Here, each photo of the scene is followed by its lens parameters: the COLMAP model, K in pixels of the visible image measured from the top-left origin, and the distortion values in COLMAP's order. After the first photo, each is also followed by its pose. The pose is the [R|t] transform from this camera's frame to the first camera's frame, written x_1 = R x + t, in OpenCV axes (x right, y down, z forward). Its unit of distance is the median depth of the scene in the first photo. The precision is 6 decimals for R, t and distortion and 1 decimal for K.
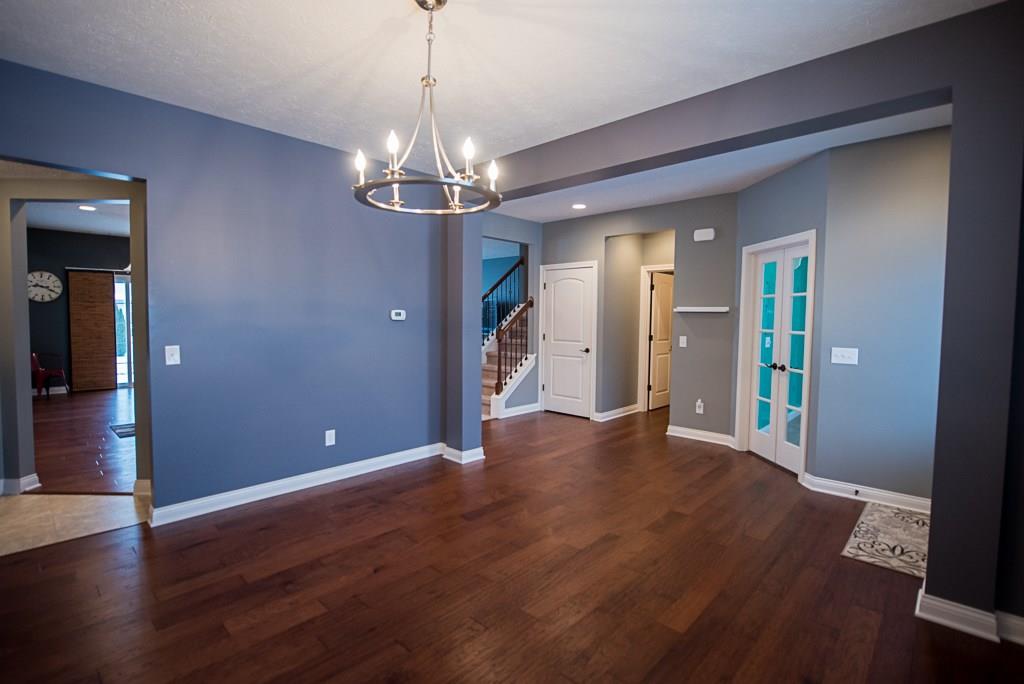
lens RADIAL K [[471.7, 0, 508.3], [0, 471.7, 340.2], [0, 0, 1]] dist [-0.011053, -0.000605]
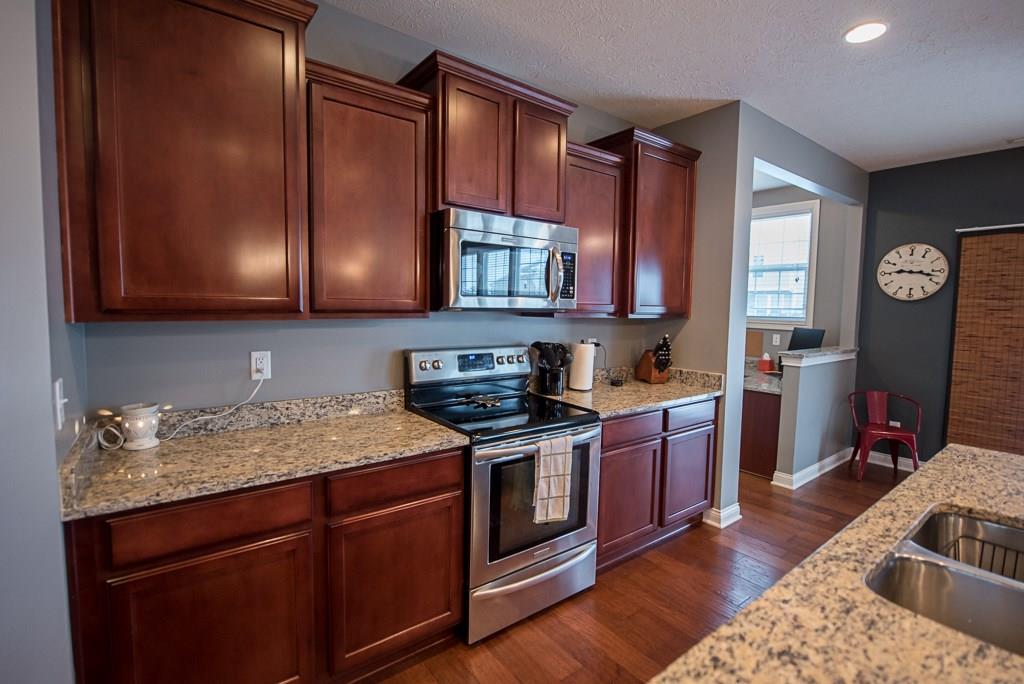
lens RADIAL K [[471.7, 0, 507.6], [0, 471.7, 337.0], [0, 0, 1]] dist [-0.011053, -0.000605]
pose [[-0.144045, 0.052126, -0.988197, -0.469663], [-0.069642, 0.995602, 0.062668, -0.049519], [0.987118, 0.077847, -0.139781, 0.738975]]
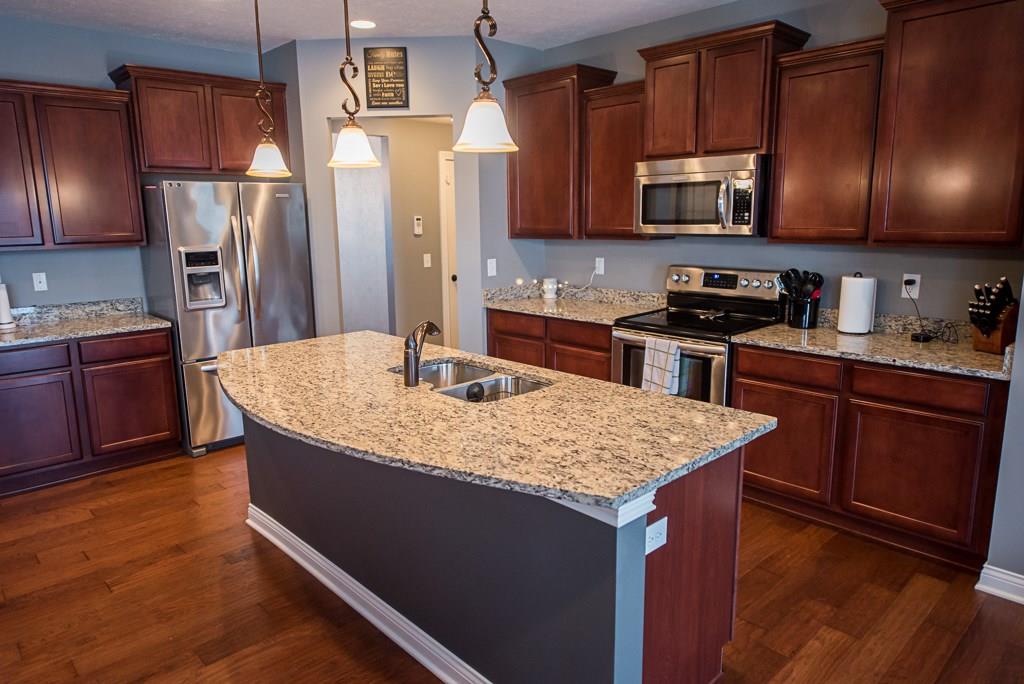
lens RADIAL K [[663.0, 0, 512.8], [0, 663.0, 337.8], [0, 0, 1]] dist [-0.010384, -0.001155]
pose [[-0.999429, -0.005235, 0.033366, -0.679526], [0.002726, 0.972187, 0.234190, -0.097358], [-0.033664, 0.234148, -0.971618, 1.289322]]
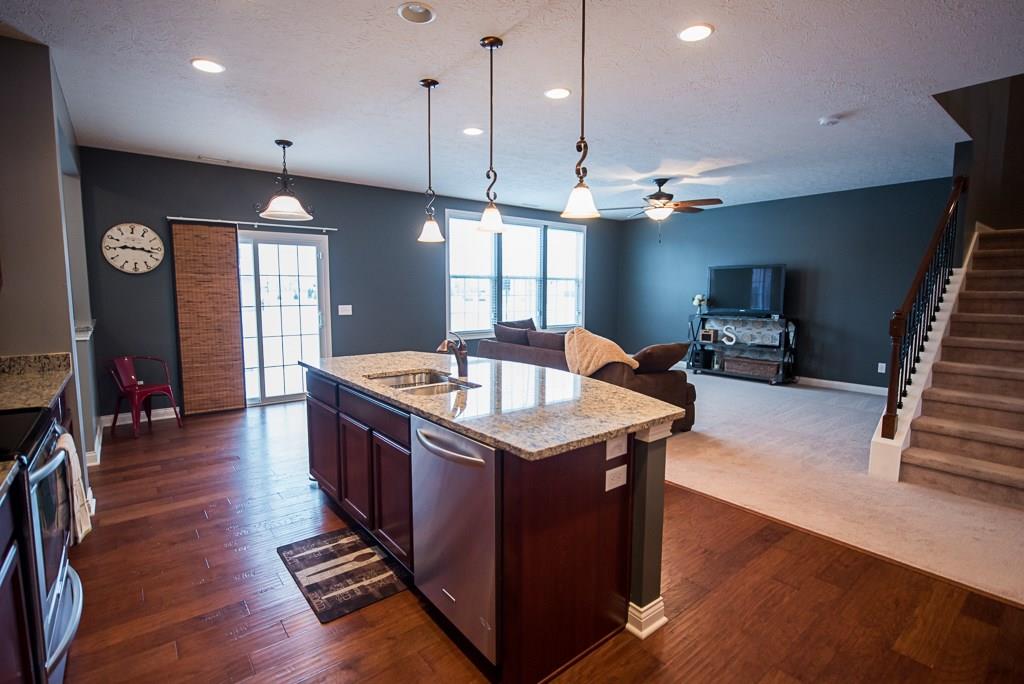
lens RADIAL K [[471.7, 0, 511.1], [0, 471.7, 337.1], [0, 0, 1]] dist [-0.011053, -0.000605]
pose [[0.990247, 0.006076, -0.139187, -0.503743], [0.000645, 0.998838, 0.048190, -0.033233], [0.139318, -0.047809, 0.989093, 0.541997]]
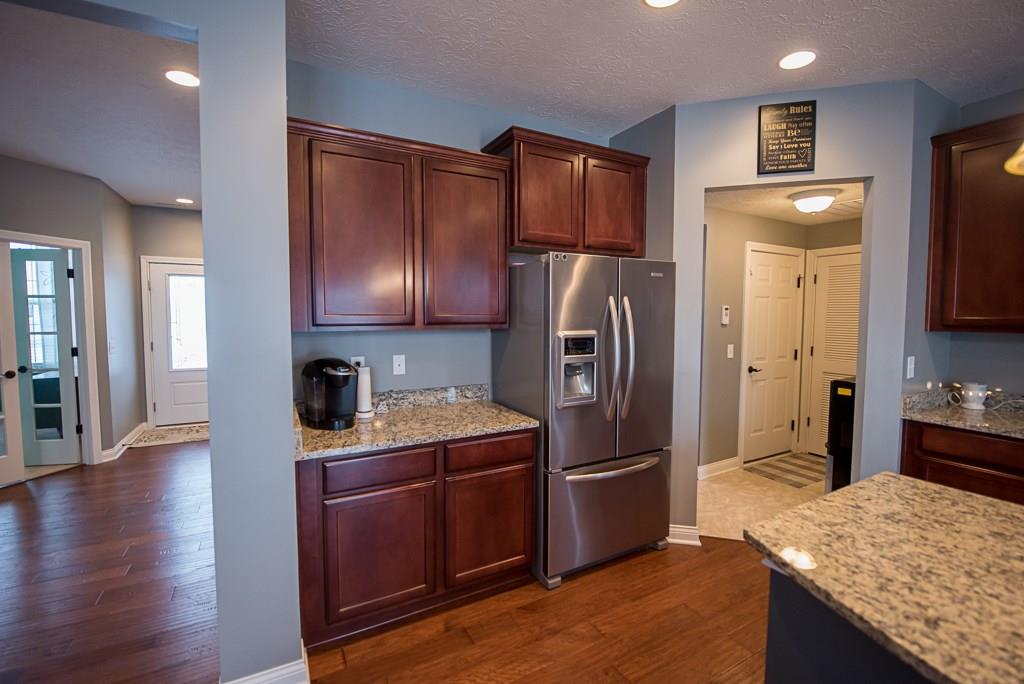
lens RADIAL K [[441.8, 0, 512.0], [0, 441.8, 340.1], [0, 0, 1]] dist [-0.020861, -0.000897]
pose [[-0.955568, -0.030724, 0.293165, -0.403079], [0.002133, 0.993806, 0.111106, -0.065763], [-0.294763, 0.106795, -0.949584, 1.003666]]
